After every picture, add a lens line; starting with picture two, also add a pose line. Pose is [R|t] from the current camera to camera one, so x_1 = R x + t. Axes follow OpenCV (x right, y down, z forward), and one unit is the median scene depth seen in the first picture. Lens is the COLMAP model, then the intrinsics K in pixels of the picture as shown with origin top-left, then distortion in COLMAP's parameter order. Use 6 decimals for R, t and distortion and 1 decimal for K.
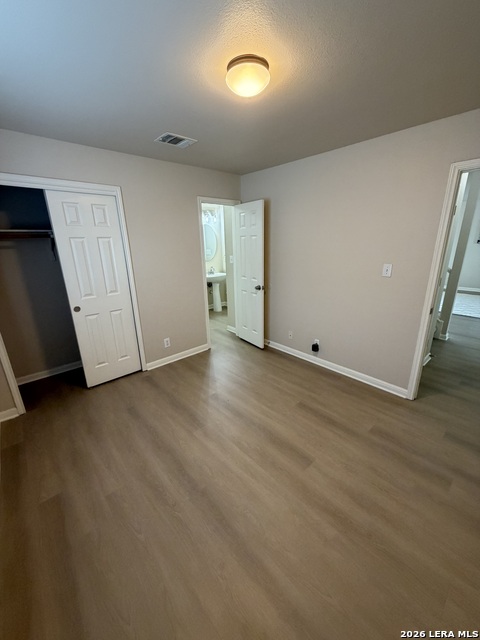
lens RADIAL K [[255.4, 0, 239.4], [0, 255.4, 317.8], [0, 0, 1]] dist [-0.000697, -0.000048]
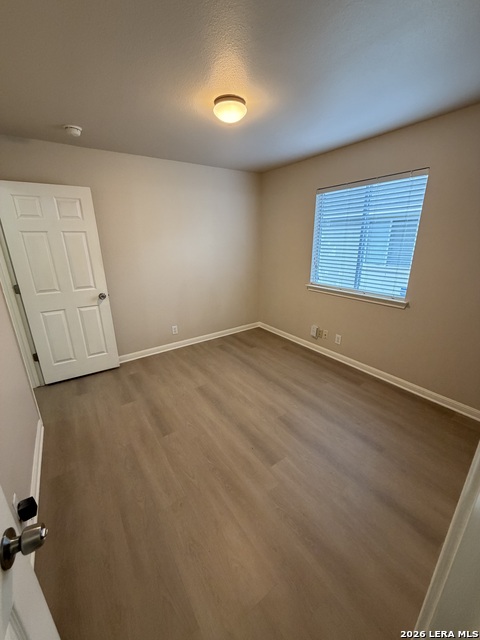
lens RADIAL K [[255.4, 0, 239.4], [0, 255.4, 317.8], [0, 0, 1]] dist [-0.000697, -0.000048]
pose [[-0.990170, -0.006983, 0.139696, -0.143722], [0.073948, 0.821623, 0.565215, -0.546606], [-0.118724, 0.569989, -0.813029, 1.847076]]
